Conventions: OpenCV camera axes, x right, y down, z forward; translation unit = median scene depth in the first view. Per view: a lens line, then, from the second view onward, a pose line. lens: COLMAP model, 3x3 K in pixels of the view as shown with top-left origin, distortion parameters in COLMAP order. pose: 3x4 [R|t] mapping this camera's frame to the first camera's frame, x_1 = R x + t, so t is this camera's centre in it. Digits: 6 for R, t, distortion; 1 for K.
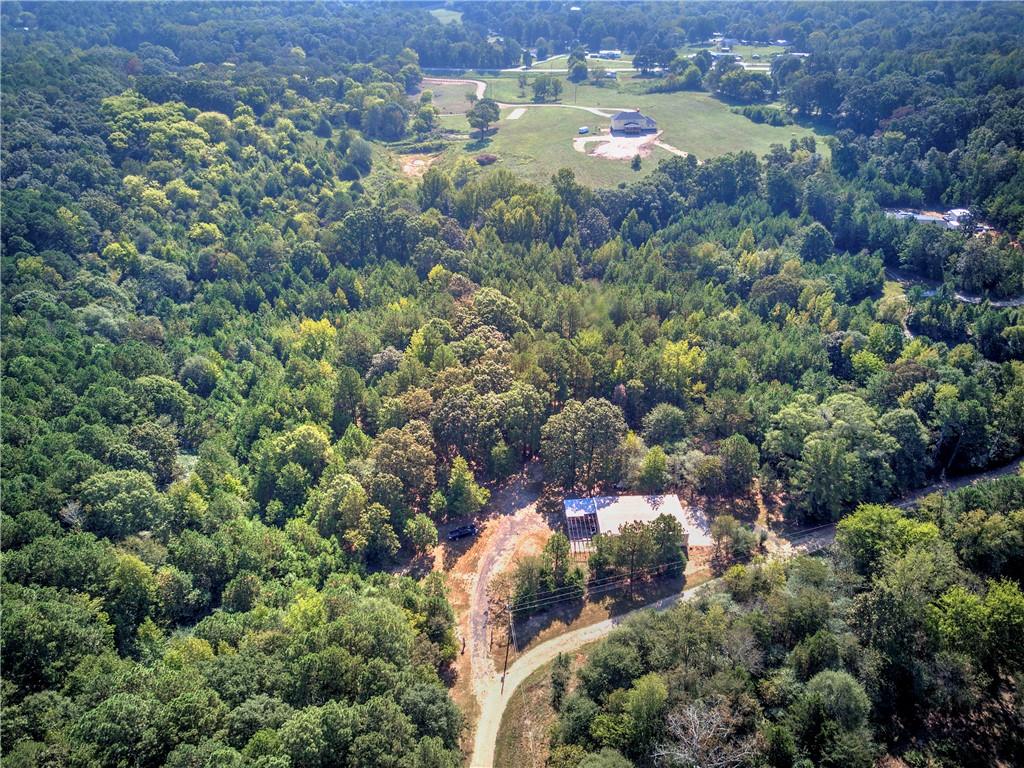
lens RADIAL K [[799.2, 0, 511.1], [0, 799.2, 346.7], [0, 0, 1]] dist [0.008471, 0.003100]
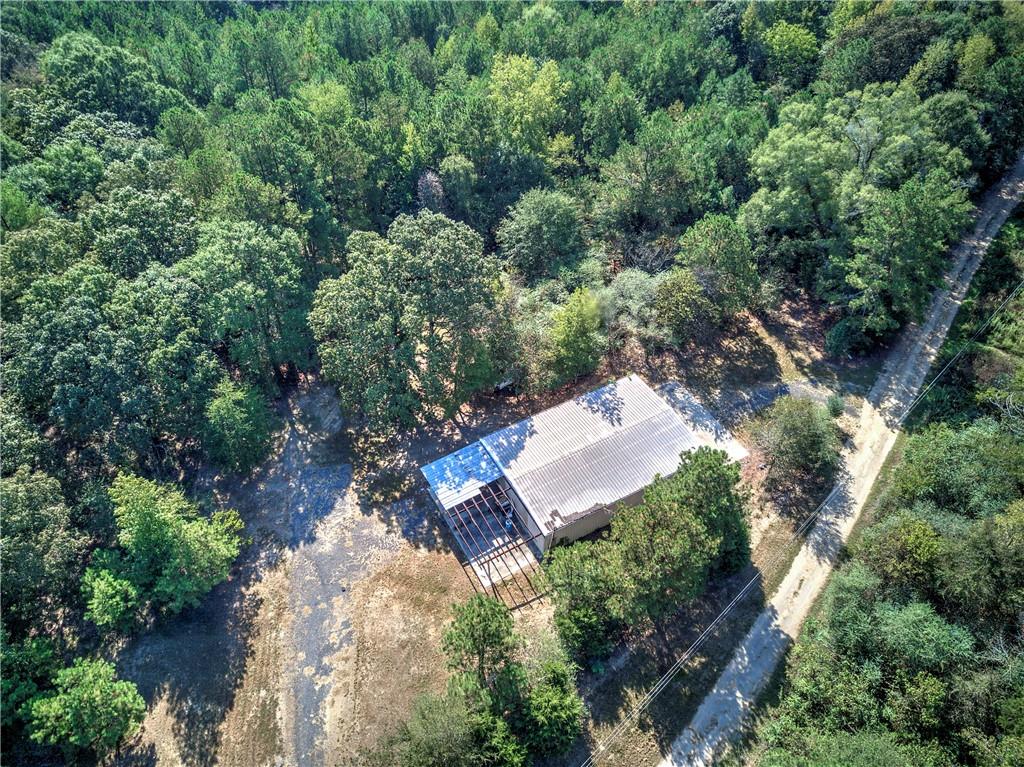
lens RADIAL K [[789.7, 0, 512.0], [0, 789.7, 383.5], [0, 0, 1]] dist [0.004815, -0.003524]
pose [[0.894347, -0.317324, 0.315356, -0.007166], [0.211101, 0.920827, 0.327893, 0.018337], [-0.394437, -0.226678, 0.890526, 0.521282]]
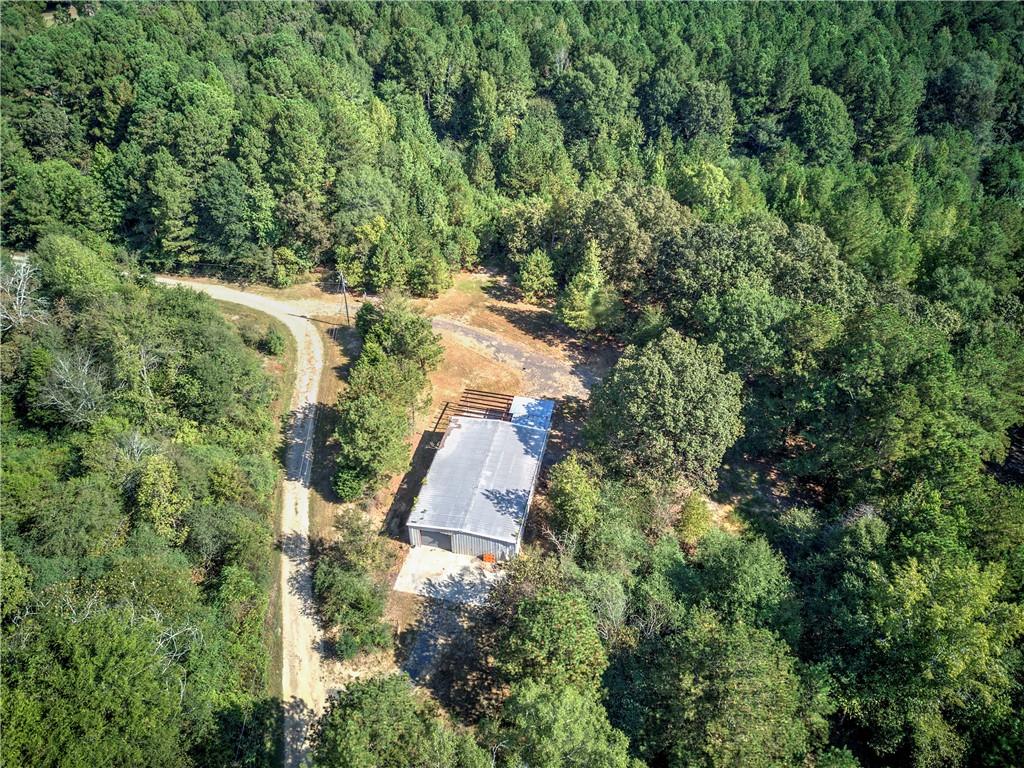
lens RADIAL K [[786.4, 0, 512.0], [0, 786.4, 384.0], [0, 0, 1]] dist [0.008029, 0.006291]
pose [[-0.256534, 0.612464, -0.747716, 0.433702], [-0.477119, 0.592534, 0.649047, -0.157331], [0.840564, 0.523252, 0.140213, 0.749515]]
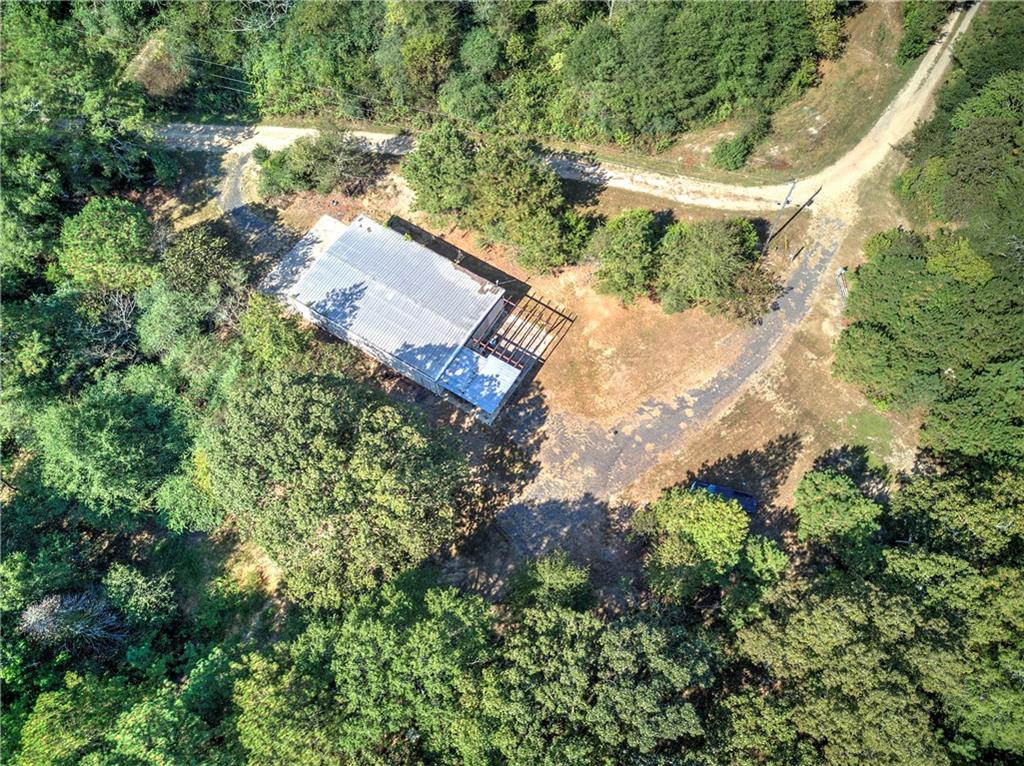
lens RADIAL K [[773.6, 0, 512.5], [0, 773.6, 397.3], [0, 0, 1]] dist [0.010516, -0.010464]
pose [[-0.817886, -0.510352, 0.265714, -0.041757], [0.292988, 0.028046, 0.955705, -0.173968], [-0.495198, 0.859508, 0.126589, 0.792307]]
